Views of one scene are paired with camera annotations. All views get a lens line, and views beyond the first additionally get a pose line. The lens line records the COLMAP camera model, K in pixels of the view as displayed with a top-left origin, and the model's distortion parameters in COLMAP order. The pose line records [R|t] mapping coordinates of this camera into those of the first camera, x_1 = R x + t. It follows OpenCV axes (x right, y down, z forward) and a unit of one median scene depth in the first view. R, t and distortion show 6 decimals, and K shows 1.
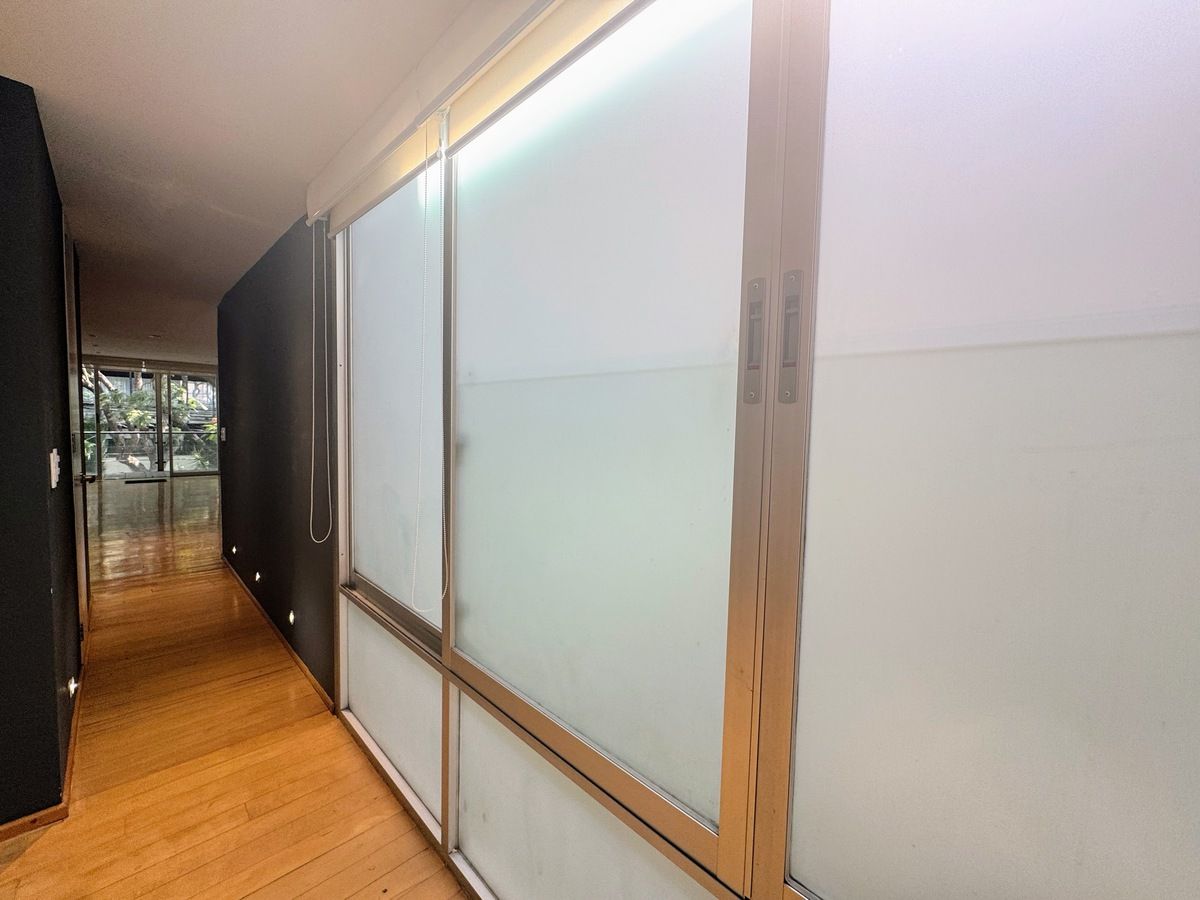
lens RADIAL K [[479.8, 0, 596.5], [0, 479.8, 448.8], [0, 0, 1]] dist [-0.002620, 0.000342]
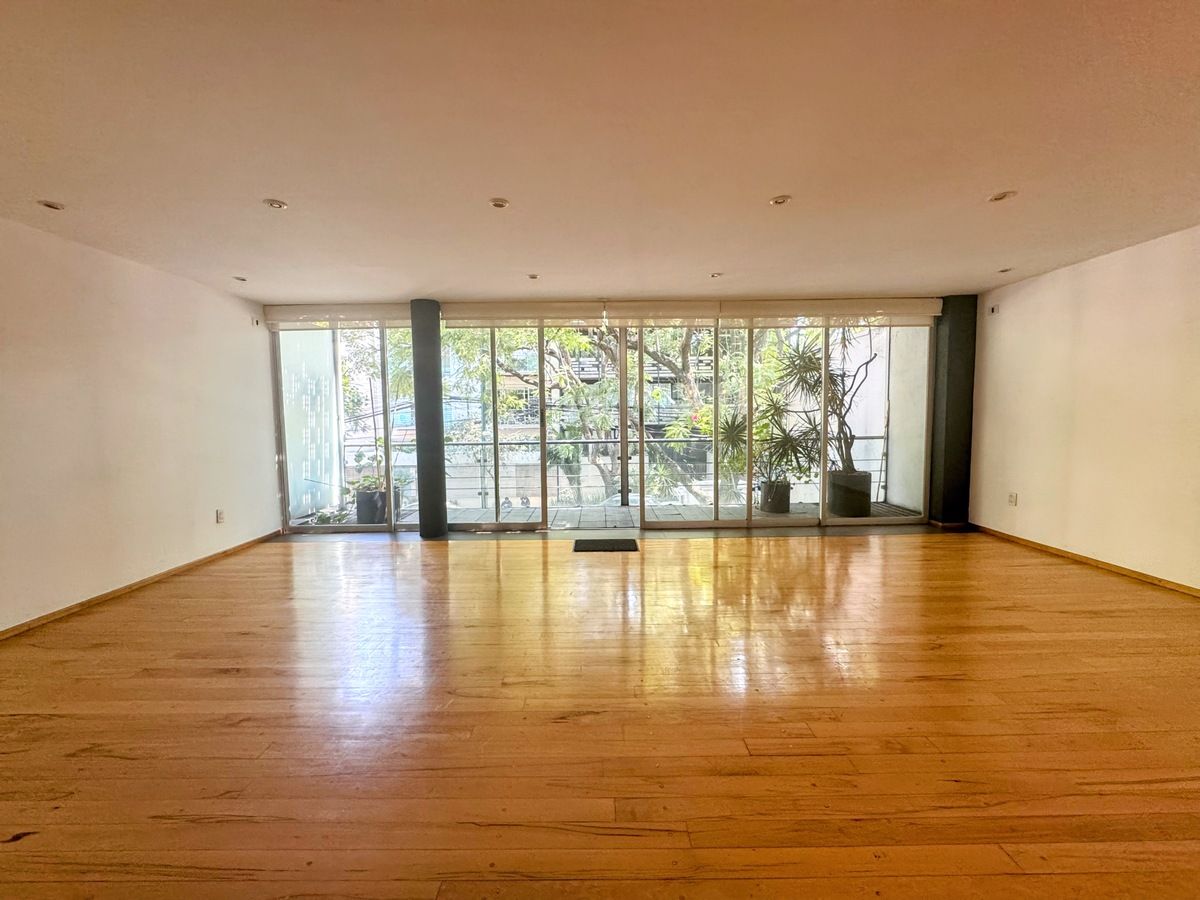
lens RADIAL K [[479.8, 0, 596.5], [0, 479.8, 448.8], [0, 0, 1]] dist [-0.002620, 0.000342]
pose [[0.708648, 0.014850, -0.705405, -0.515231], [-0.010906, 0.999890, 0.010094, -0.030454], [0.705477, 0.000540, 0.708732, 0.551991]]
